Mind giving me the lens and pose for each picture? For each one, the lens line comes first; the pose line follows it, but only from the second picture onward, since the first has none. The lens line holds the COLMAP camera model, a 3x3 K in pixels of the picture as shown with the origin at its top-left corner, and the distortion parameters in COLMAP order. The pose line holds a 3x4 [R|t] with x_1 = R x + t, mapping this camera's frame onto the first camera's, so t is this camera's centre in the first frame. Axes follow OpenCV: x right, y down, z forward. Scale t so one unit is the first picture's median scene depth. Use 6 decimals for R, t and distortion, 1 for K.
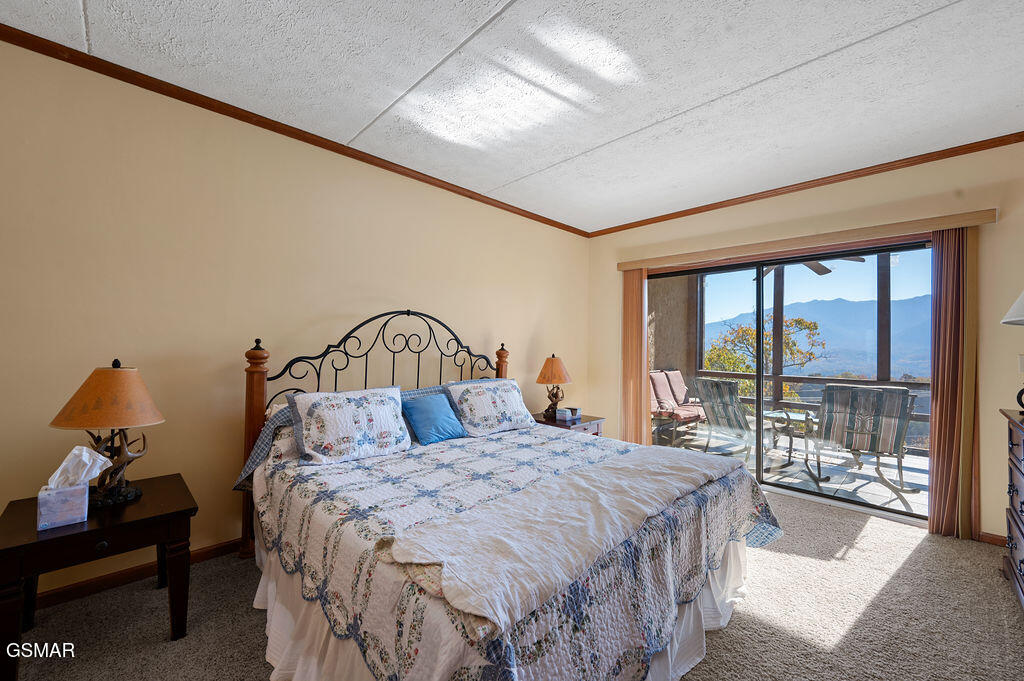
lens RADIAL K [[405.4, 0, 516.2], [0, 405.4, 340.3], [0, 0, 1]] dist [0.000813, -0.000682]
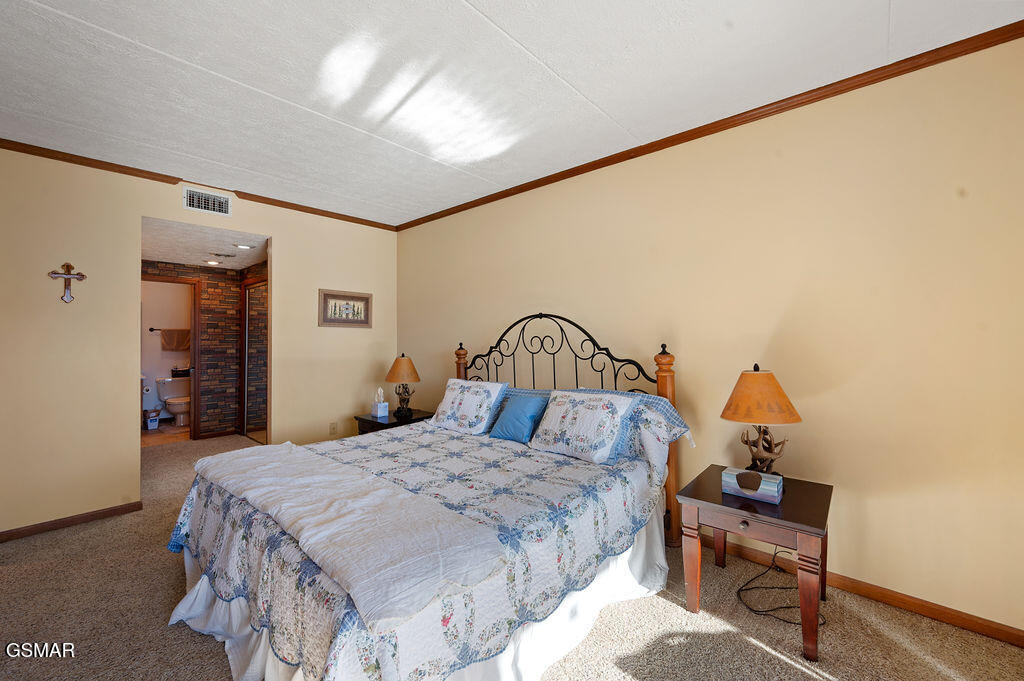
lens RADIAL K [[405.4, 0, 505.6], [0, 405.4, 328.1], [0, 0, 1]] dist [0.000813, -0.000682]
pose [[0.051896, -0.035785, -0.998011, 0.794730], [0.020018, 0.999194, -0.034787, -0.001293], [0.998452, -0.018173, 0.052570, 0.873140]]
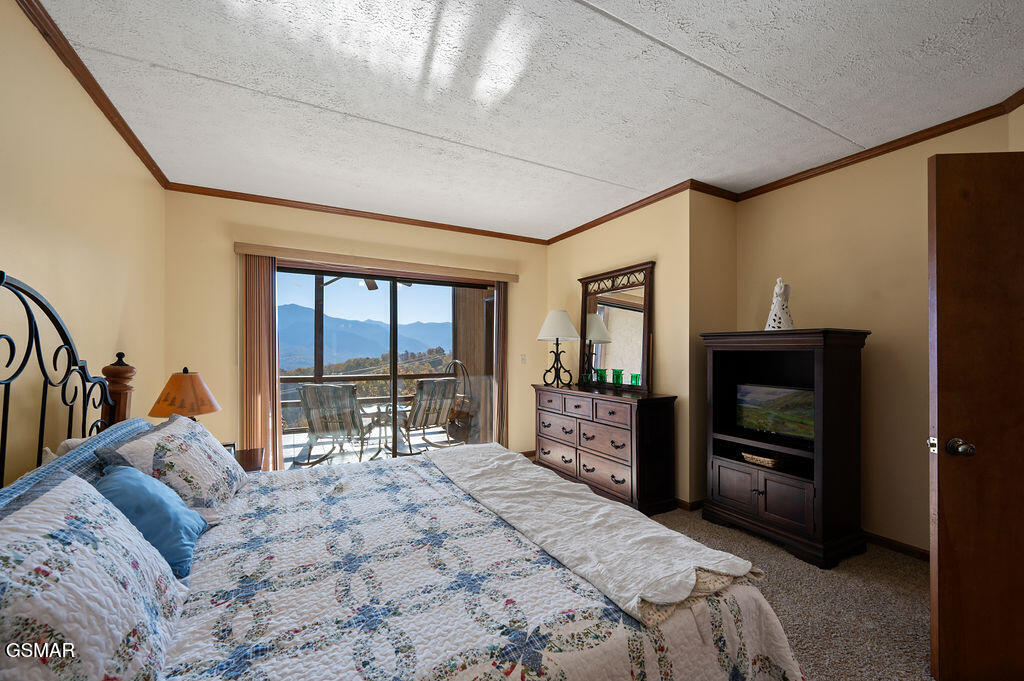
lens RADIAL K [[405.4, 0, 516.4], [0, 405.4, 350.3], [0, 0, 1]] dist [0.000813, -0.000682]
pose [[0.273751, -0.011778, 0.961729, -0.505869], [-0.013369, 0.999782, 0.016049, -0.014174], [-0.961708, -0.017251, 0.273534, 0.442790]]
